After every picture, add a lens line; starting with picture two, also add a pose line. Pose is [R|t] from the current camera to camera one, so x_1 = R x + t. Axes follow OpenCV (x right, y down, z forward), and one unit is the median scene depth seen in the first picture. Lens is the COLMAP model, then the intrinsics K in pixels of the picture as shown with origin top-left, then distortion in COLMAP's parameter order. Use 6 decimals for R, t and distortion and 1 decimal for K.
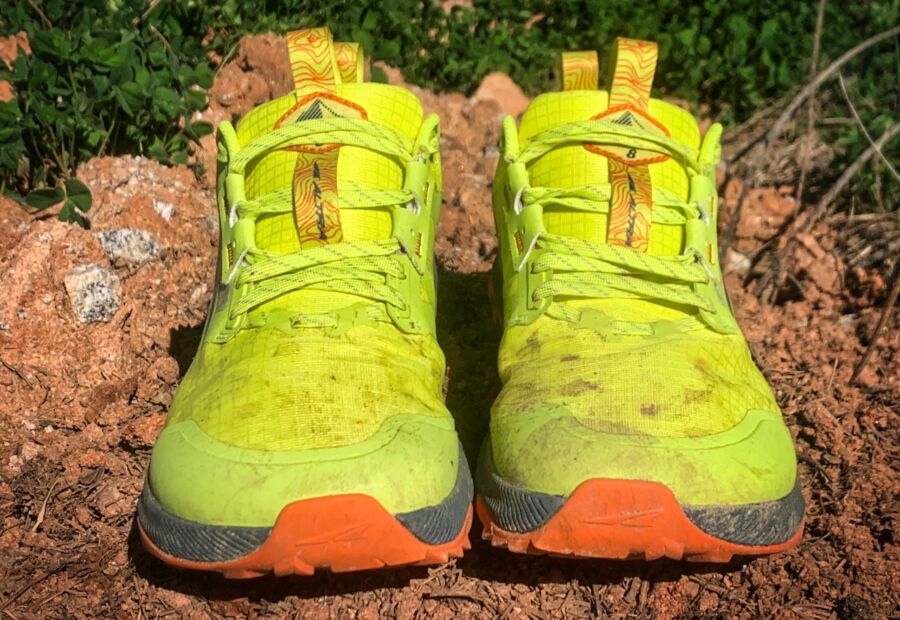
lens RADIAL K [[1530.6, 0, 472.5], [0, 1530.6, 310.5], [0, 0, 1]] dist [0.261057, -1.182526]
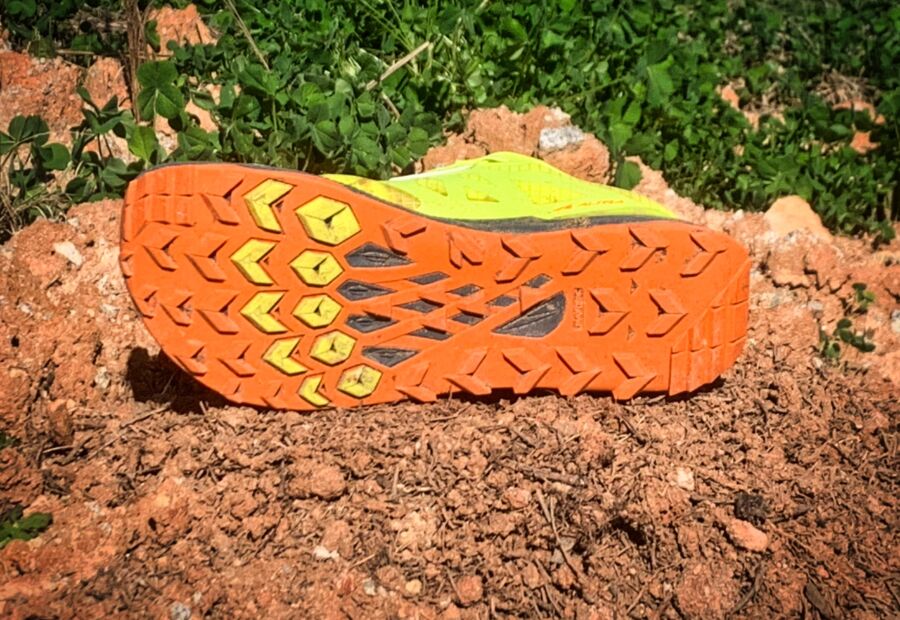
lens RADIAL K [[2570.5, 0, 450.0], [0, 2570.5, 310.0], [0, 0, 1]] dist [0.105986, 0.764422]
pose [[0.971882, 0.112938, -0.206619, 0.204138], [-0.141063, 0.981840, -0.126853, 0.164540], [0.188540, 0.152432, 0.970163, -0.550895]]
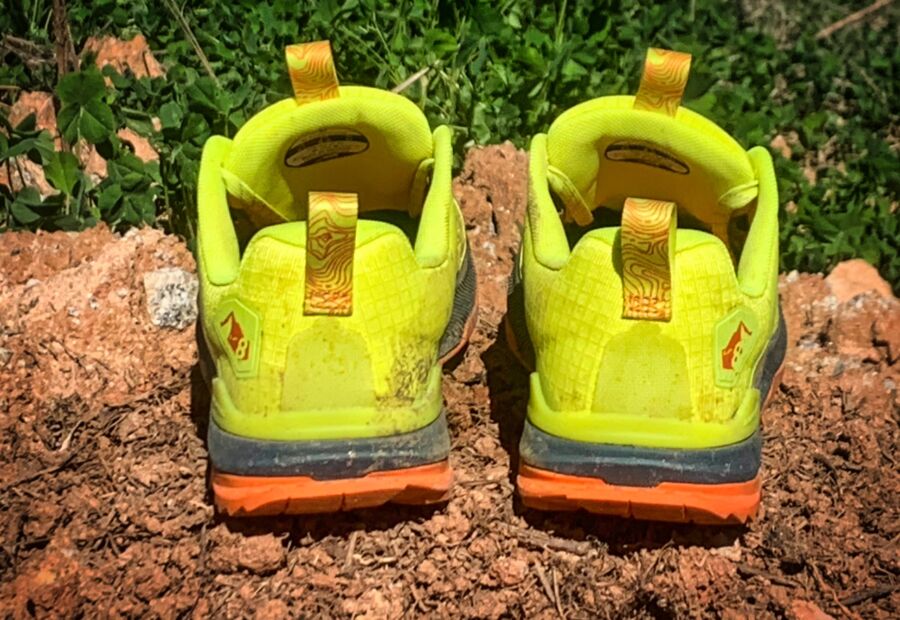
lens RADIAL K [[2886.1, 0, 450.0], [0, 2886.1, 310.0], [0, 0, 1]] dist [0.197750, -0.905716]
pose [[0.970895, 0.103127, -0.216168, 0.191265], [-0.141872, 0.974799, -0.172159, 0.179703], [0.192966, 0.197816, 0.961058, -0.408908]]
